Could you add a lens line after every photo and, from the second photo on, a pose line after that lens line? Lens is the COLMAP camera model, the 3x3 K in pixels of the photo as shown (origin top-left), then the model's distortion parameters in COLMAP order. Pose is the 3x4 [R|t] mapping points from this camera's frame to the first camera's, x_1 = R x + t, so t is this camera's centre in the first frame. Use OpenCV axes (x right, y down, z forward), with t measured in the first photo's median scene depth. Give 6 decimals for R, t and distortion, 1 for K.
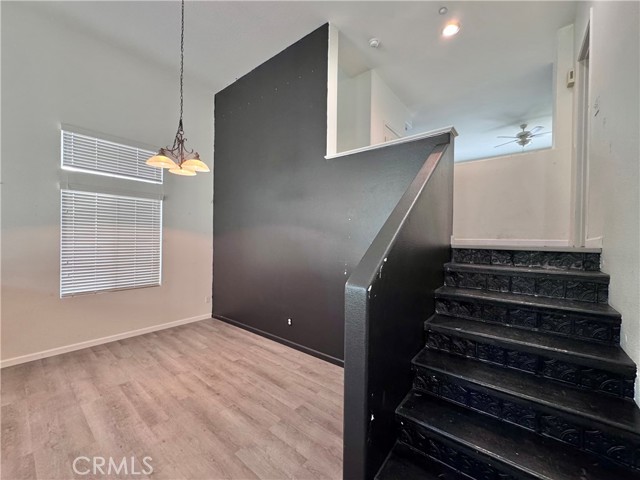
lens RADIAL K [[257.7, 0, 320.6], [0, 257.7, 239.9], [0, 0, 1]] dist [0.000231, 0.000081]
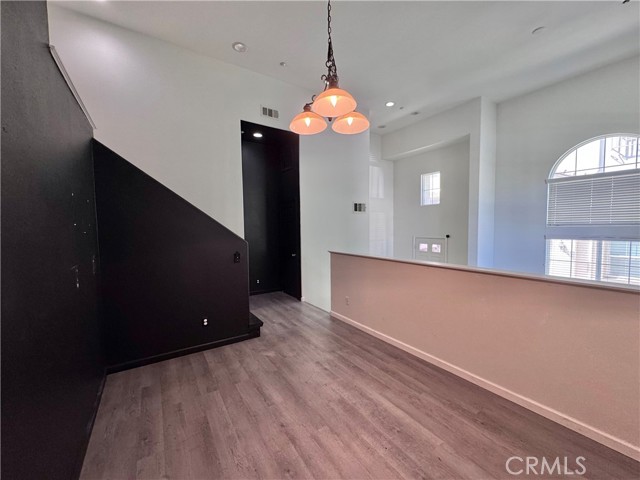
lens RADIAL K [[257.7, 0, 320.6], [0, 257.7, 239.9], [0, 0, 1]] dist [0.000231, 0.000081]
pose [[-0.952179, -0.020186, 0.304875, -1.903449], [-0.000260, 0.997868, 0.065258, -0.042137], [-0.305542, 0.062058, -0.950154, 4.325599]]
